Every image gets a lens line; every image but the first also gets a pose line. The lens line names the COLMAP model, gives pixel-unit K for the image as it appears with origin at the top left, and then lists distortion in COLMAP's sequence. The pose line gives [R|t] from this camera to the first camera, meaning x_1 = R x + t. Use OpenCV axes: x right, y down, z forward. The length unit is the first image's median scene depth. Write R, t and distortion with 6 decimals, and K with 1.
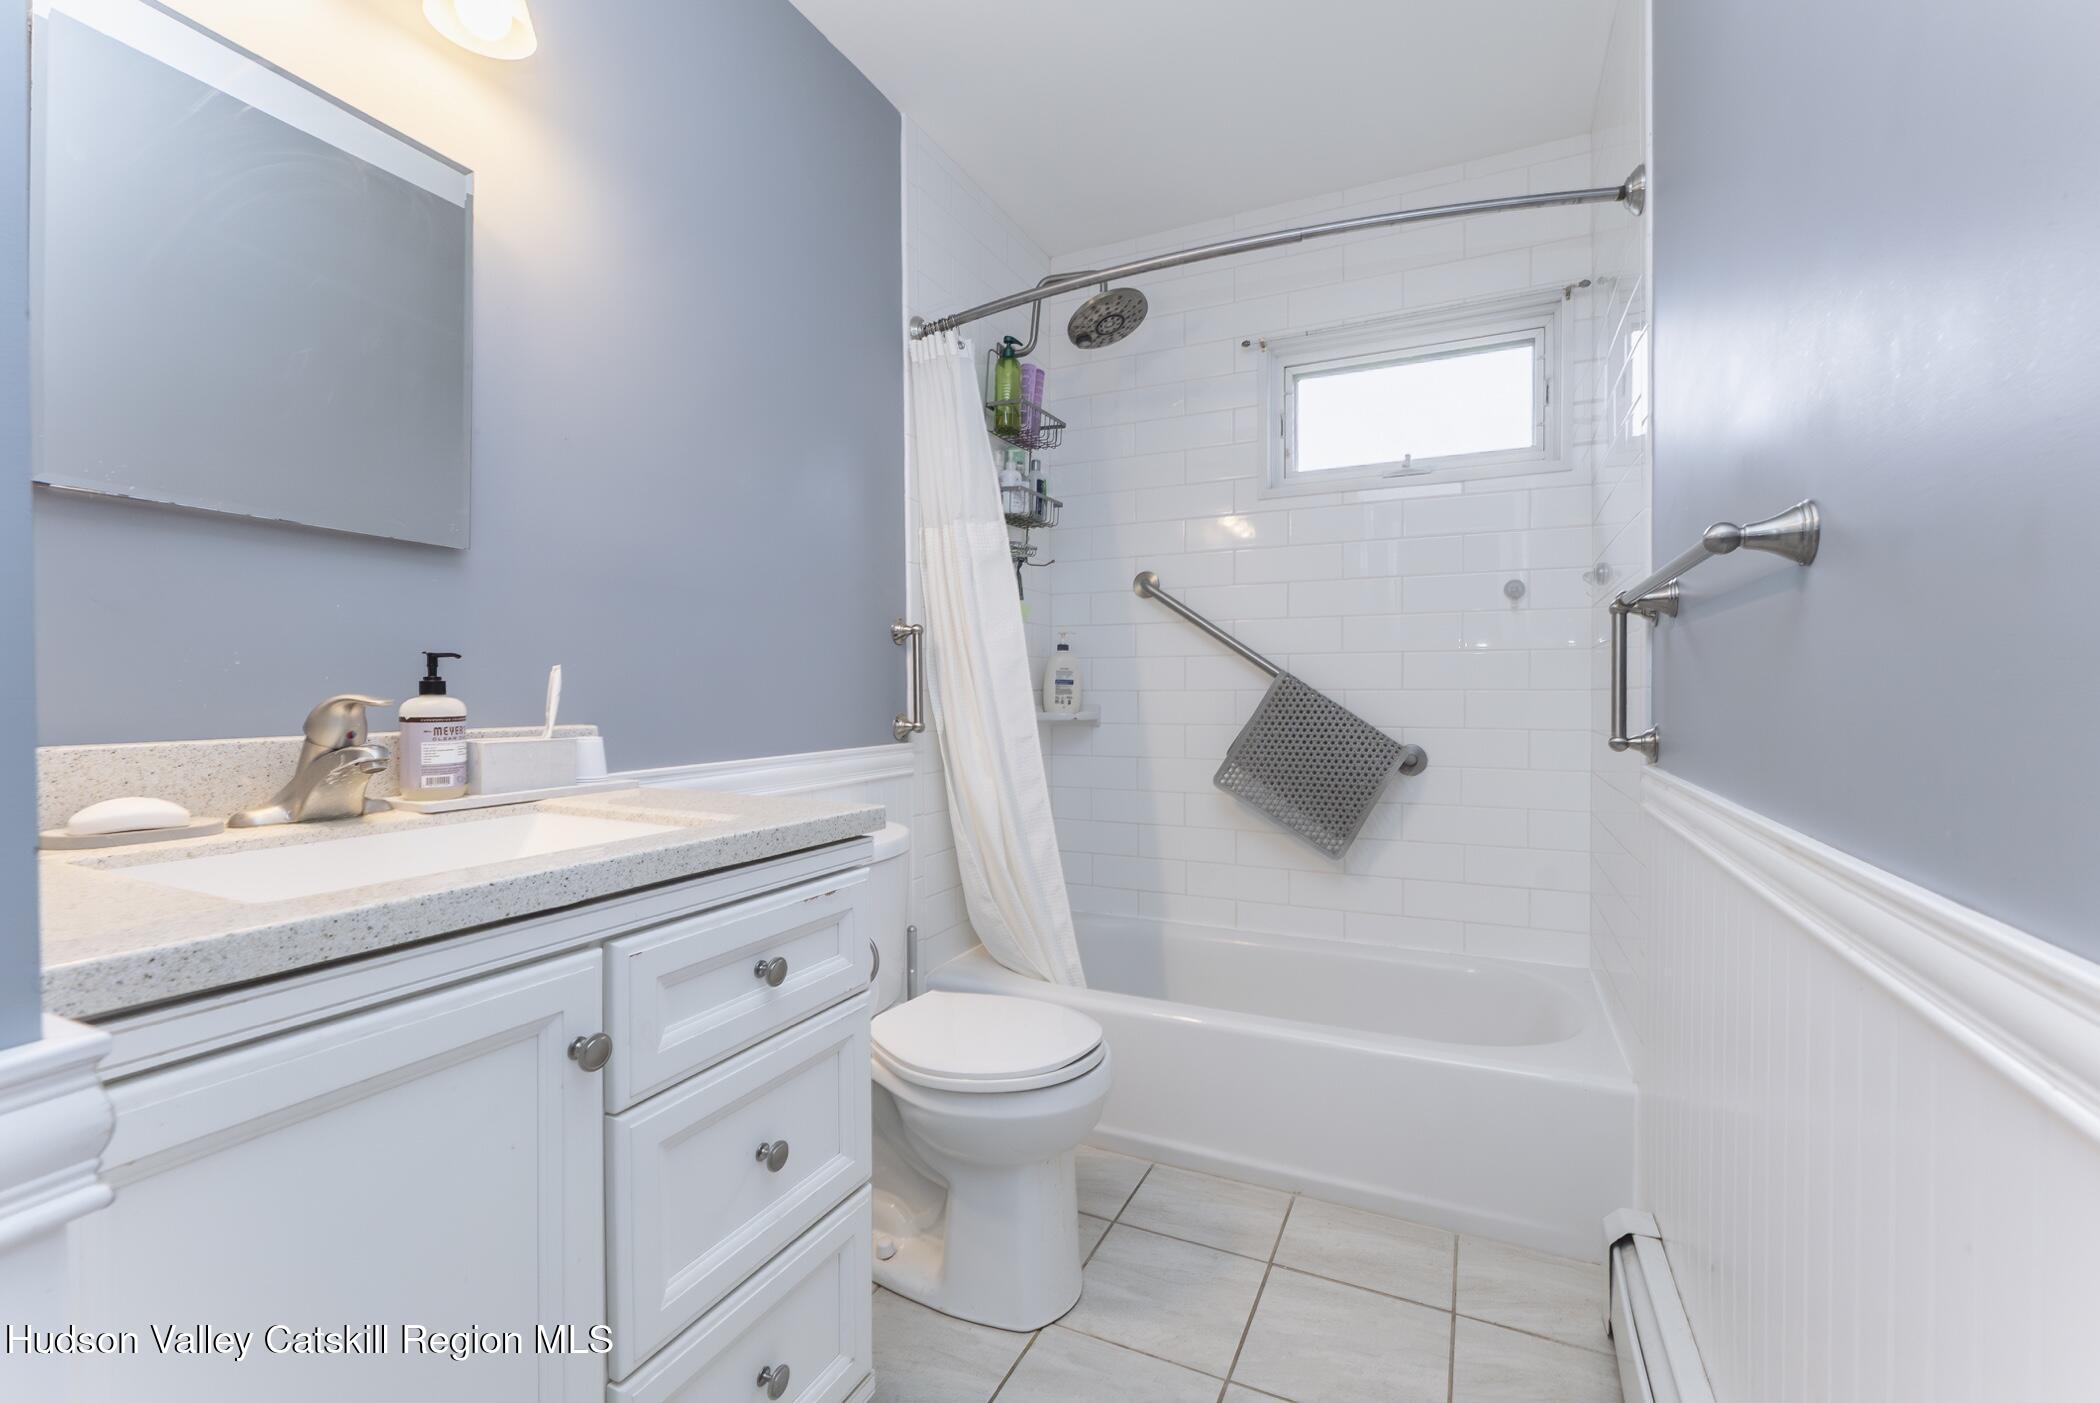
lens RADIAL K [[902.0, 0, 1051.7], [0, 902.0, 697.4], [0, 0, 1]] dist [-0.000090, 0.000027]
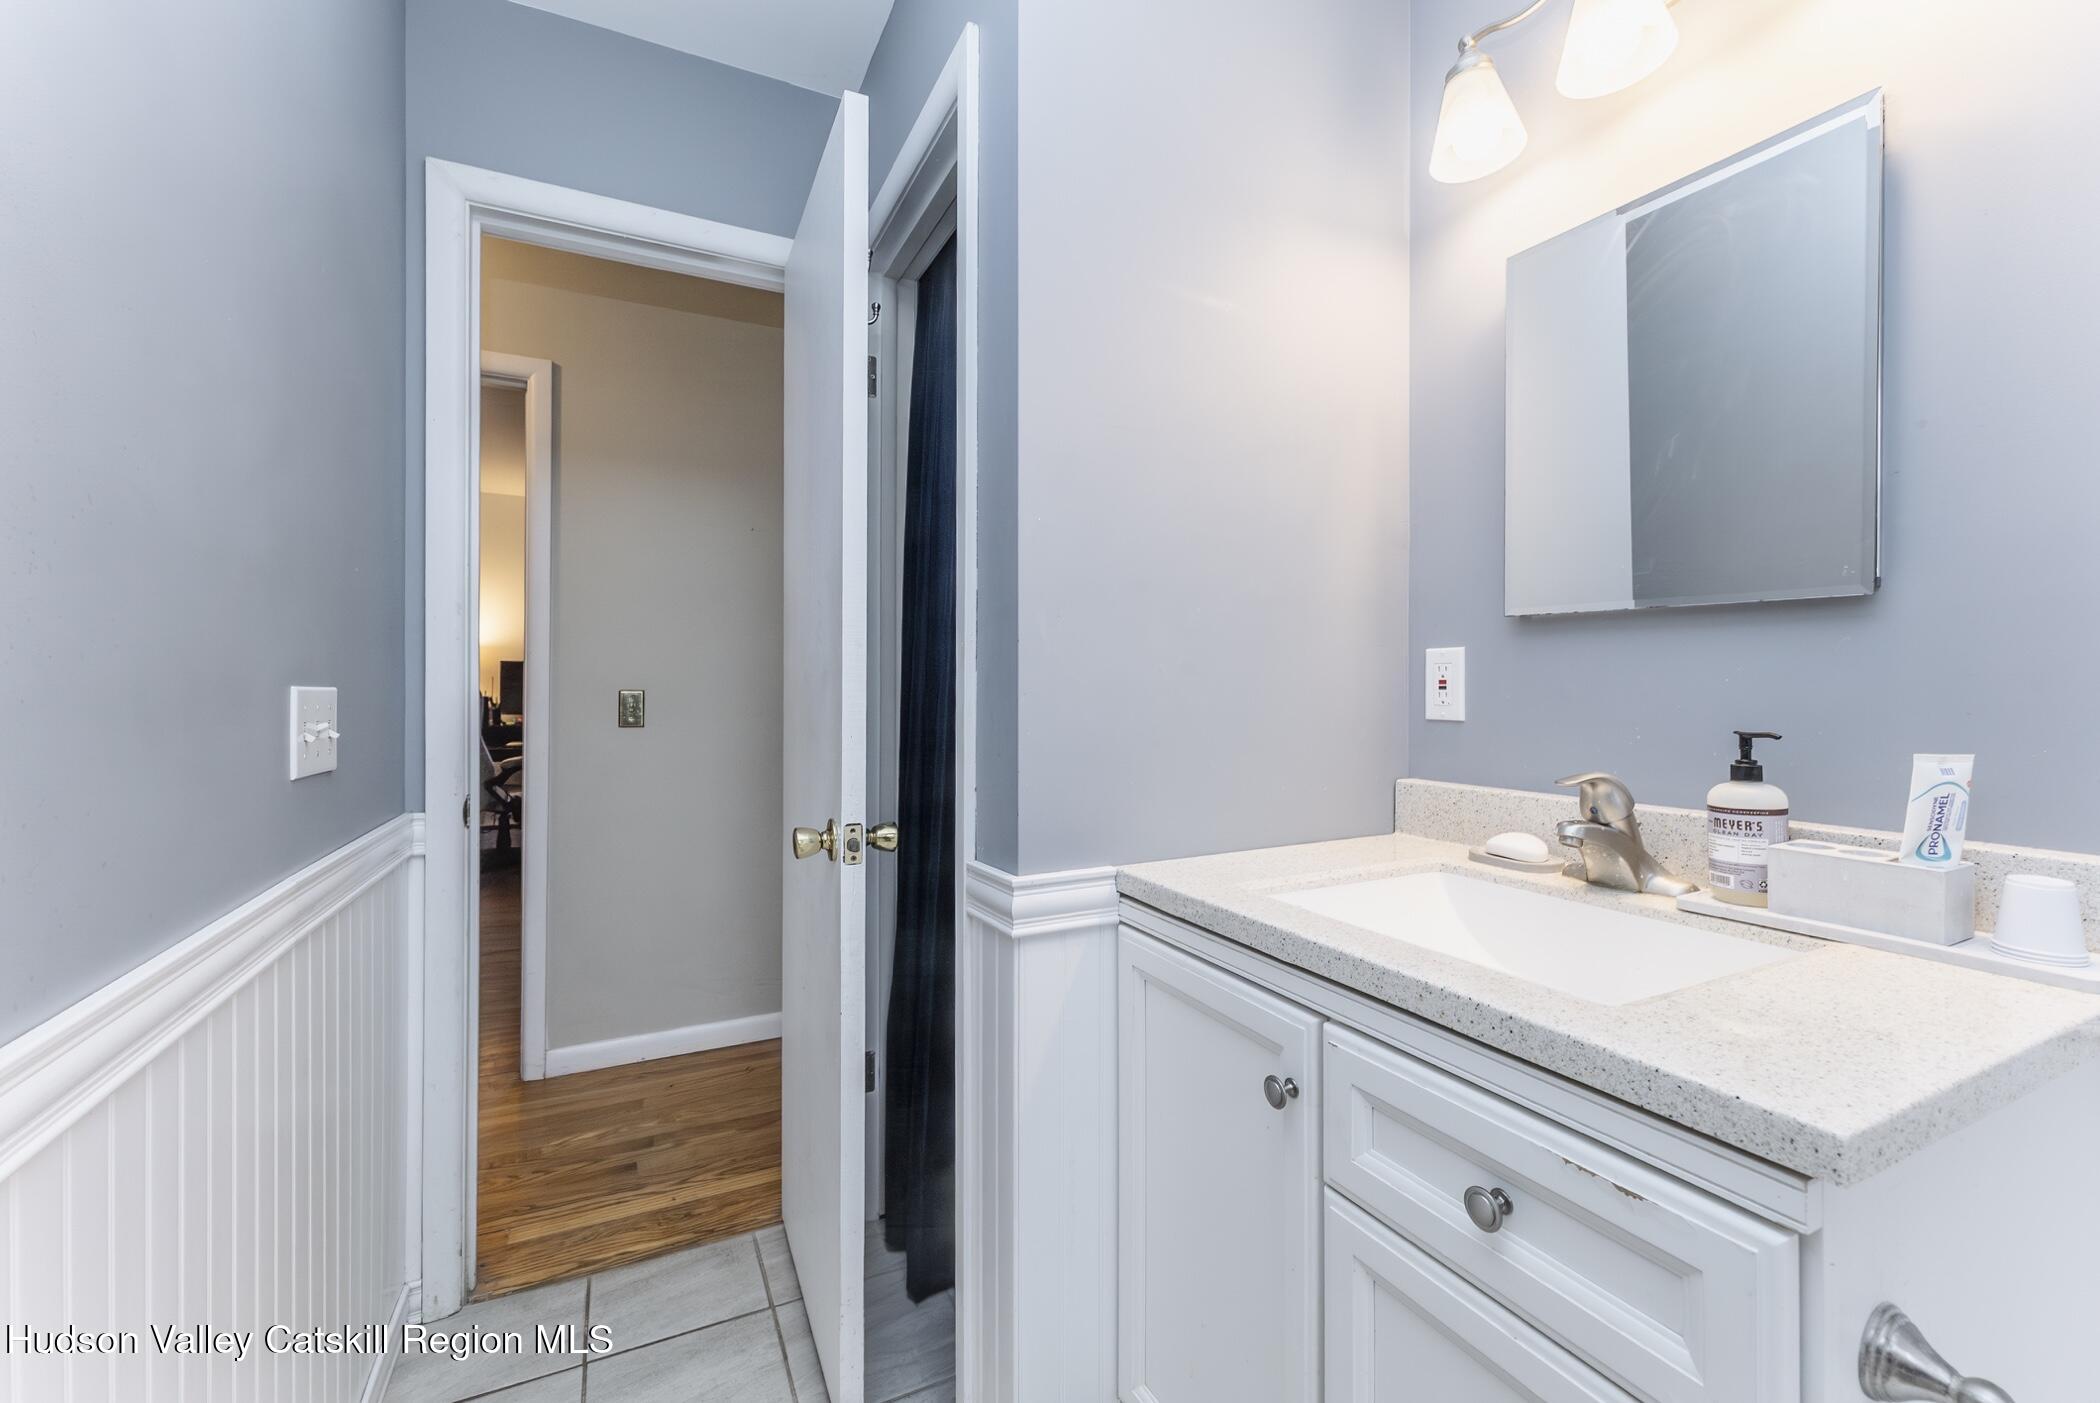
lens RADIAL K [[865.5, 0, 1052.1], [0, 865.5, 689.8], [0, 0, 1]] dist [-0.001135, -0.000111]
pose [[-0.615656, 0.003338, -0.788008, 0.383373], [-0.006137, 0.999940, 0.009030, -0.095352], [0.787991, 0.010395, -0.615599, 0.999420]]
